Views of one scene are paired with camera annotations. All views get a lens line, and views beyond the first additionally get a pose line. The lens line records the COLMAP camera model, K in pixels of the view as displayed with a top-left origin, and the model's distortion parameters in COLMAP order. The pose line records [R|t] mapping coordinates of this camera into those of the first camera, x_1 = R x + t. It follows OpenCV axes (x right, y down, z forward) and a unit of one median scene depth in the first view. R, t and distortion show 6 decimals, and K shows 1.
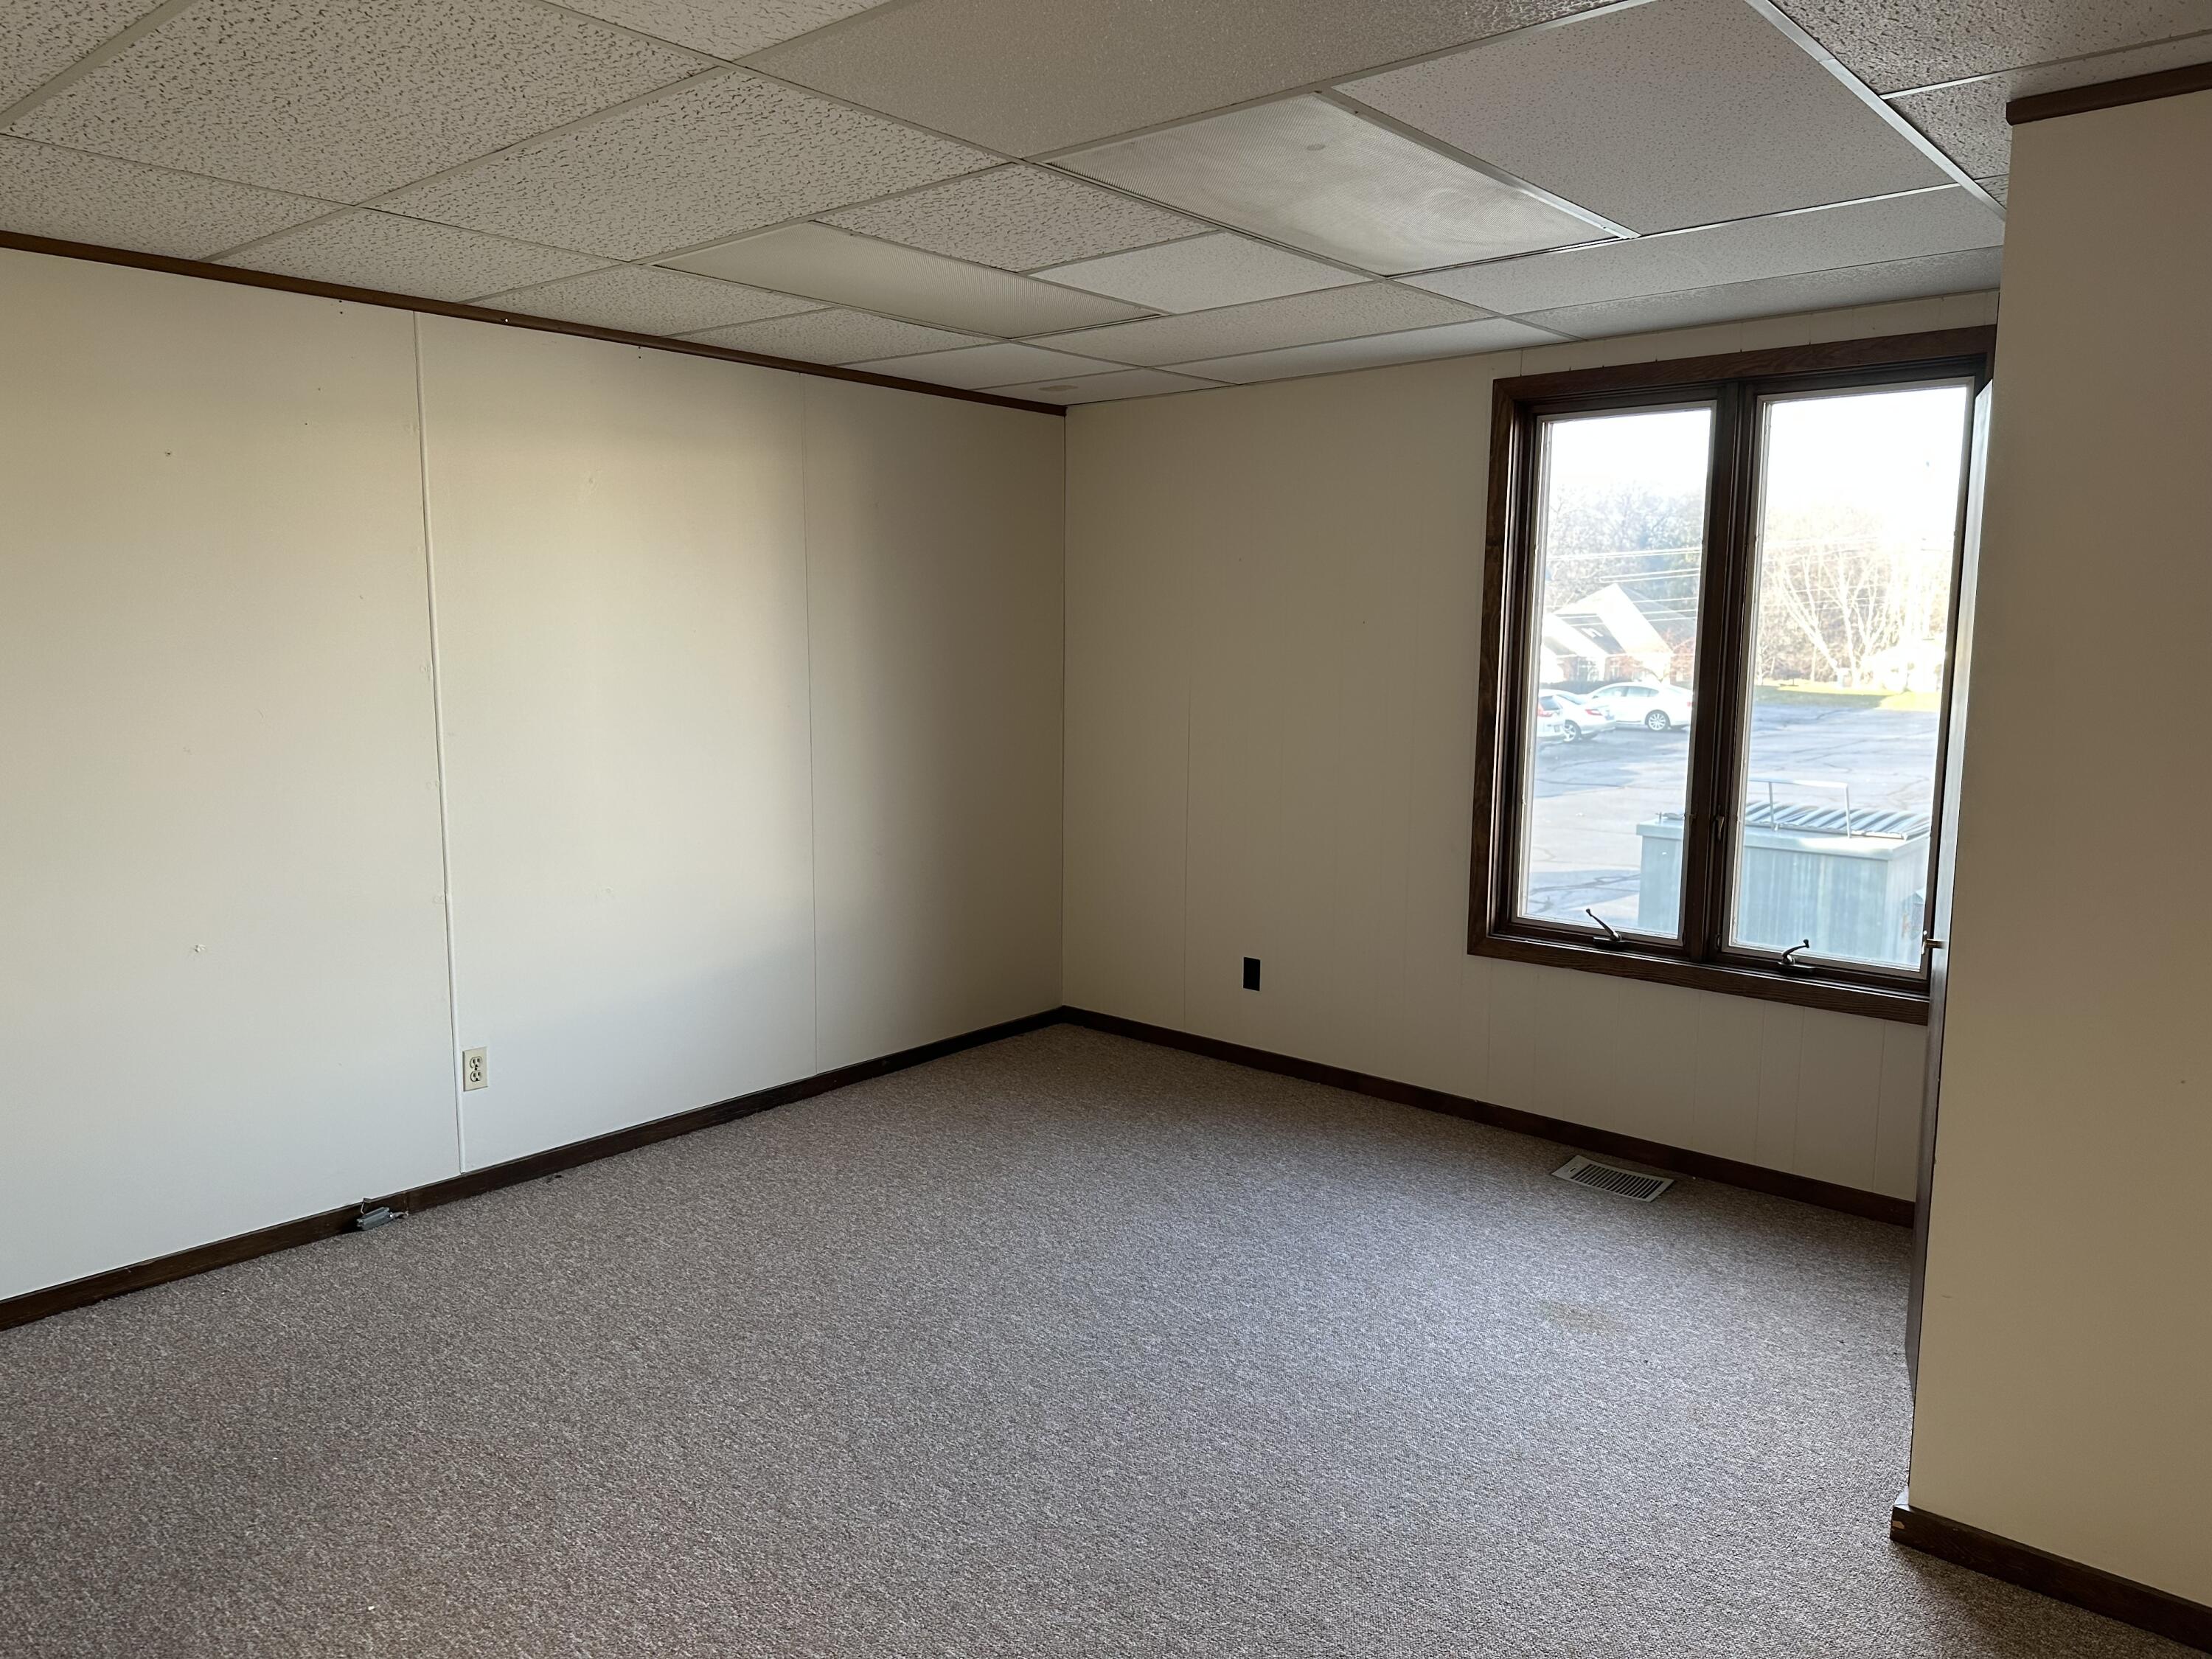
lens RADIAL K [[1535.4, 0, 1106.0], [0, 1535.4, 829.5], [0, 0, 1]] dist [0.052732, 0.000411]
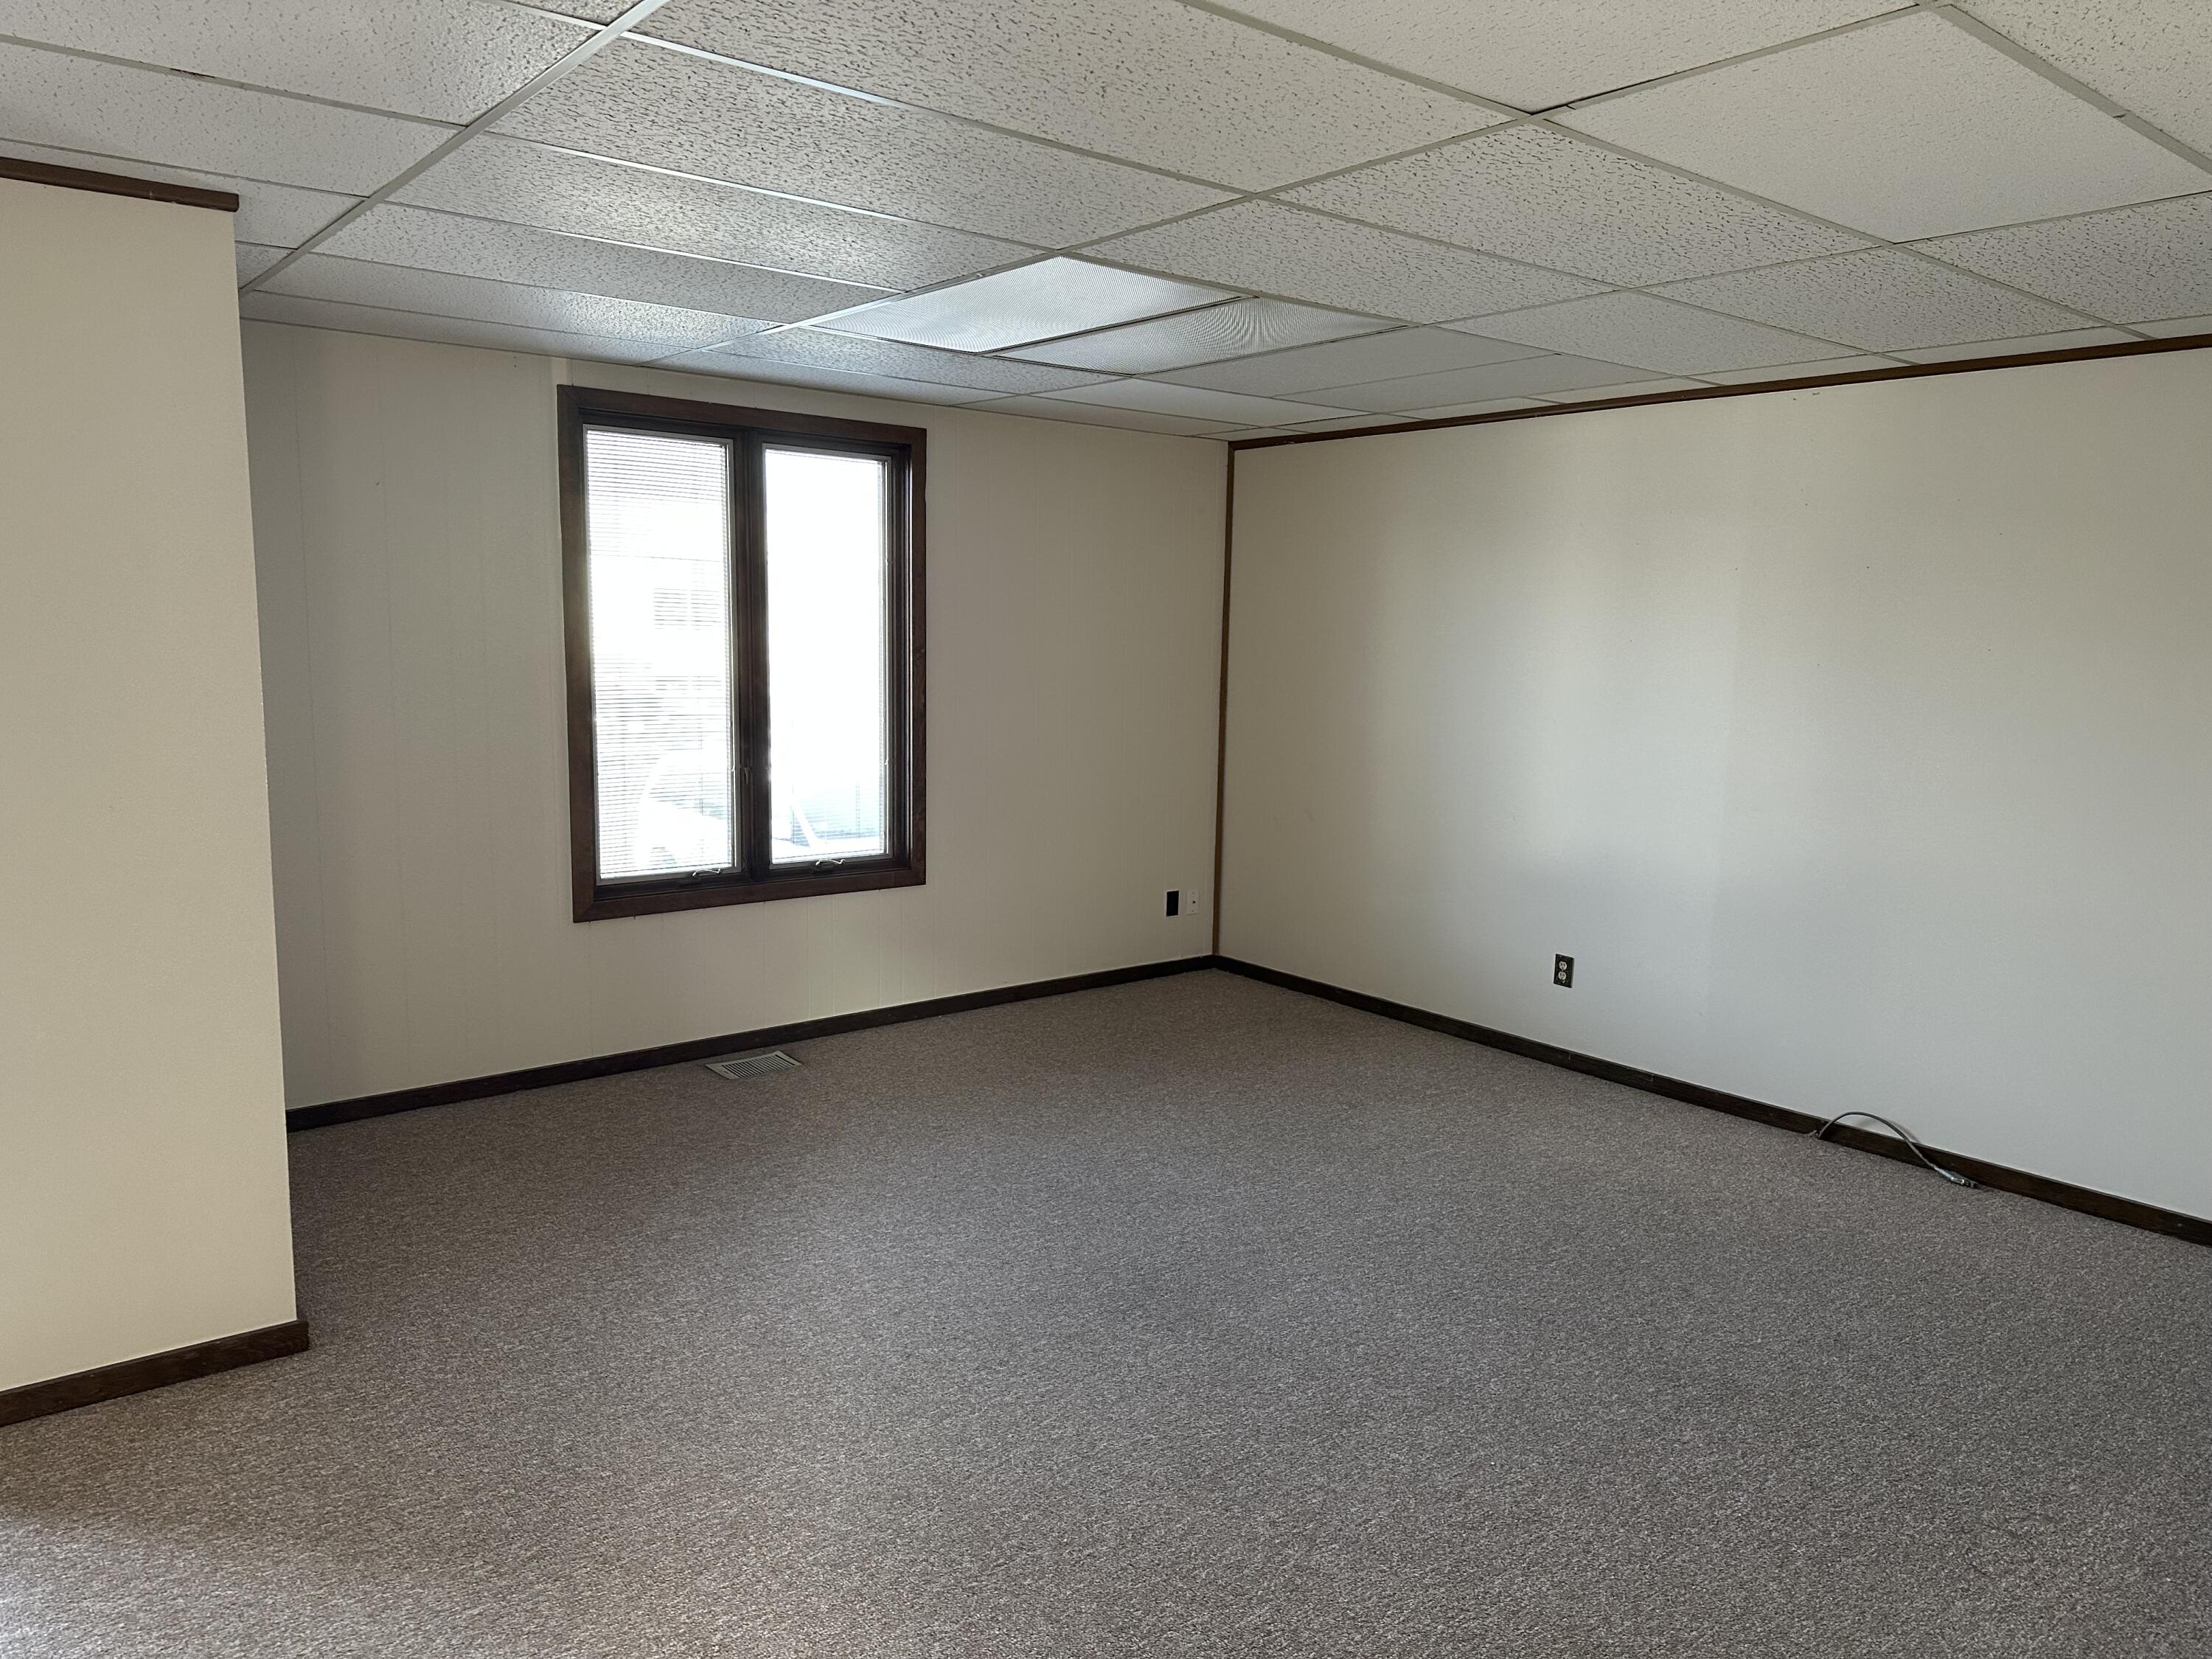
lens RADIAL K [[1535.4, 0, 1106.0], [0, 1535.4, 829.5], [0, 0, 1]] dist [0.052732, 0.000411]
pose [[0.178427, -0.139030, 0.974081, -0.790042], [0.114611, 0.986165, 0.119761, -0.075135], [-0.977255, 0.090272, 0.191892, 0.463813]]
